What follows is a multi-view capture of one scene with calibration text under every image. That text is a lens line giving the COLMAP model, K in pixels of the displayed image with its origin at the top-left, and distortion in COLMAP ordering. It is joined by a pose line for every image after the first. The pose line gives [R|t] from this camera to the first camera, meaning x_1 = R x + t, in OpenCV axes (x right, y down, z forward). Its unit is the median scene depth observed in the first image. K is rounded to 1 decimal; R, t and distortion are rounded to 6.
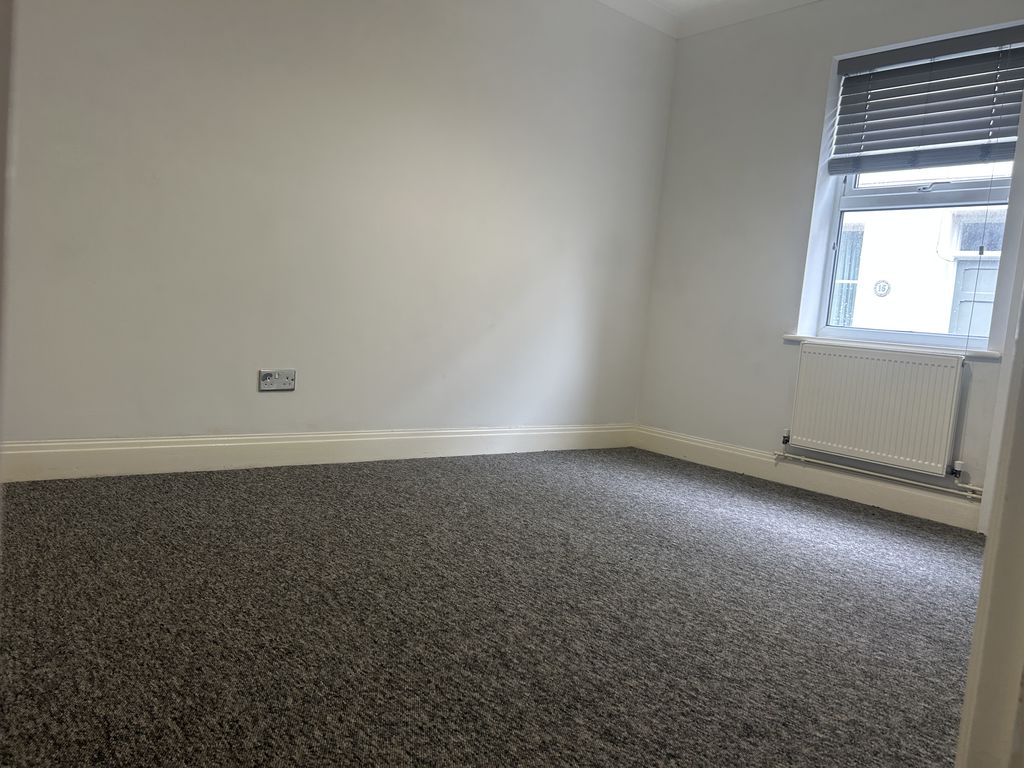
lens RADIAL K [[769.9, 0, 514.1], [0, 769.9, 383.5], [0, 0, 1]] dist [0.055008, -0.054576]
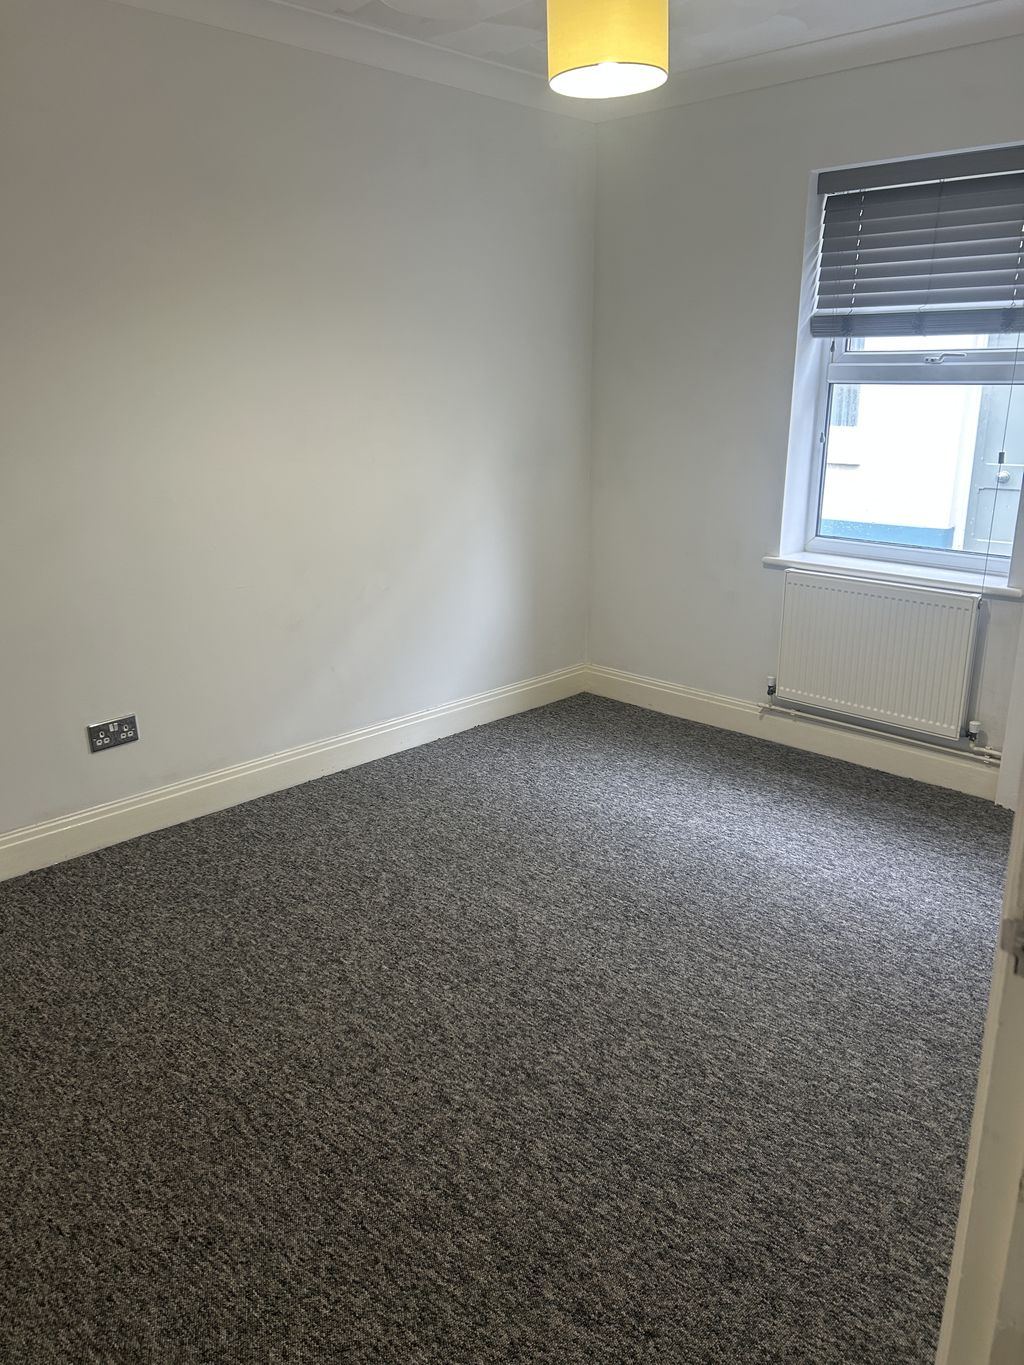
lens RADIAL K [[1025.0, 0, 520.5], [0, 1025.0, 685.3], [0, 0, 1]] dist [0.056400, -0.056846]
pose [[0.990340, -0.119372, 0.070545, 0.036340], [0.101032, 0.969683, 0.222503, -0.378691], [-0.094967, -0.213226, 0.972376, -0.018015]]
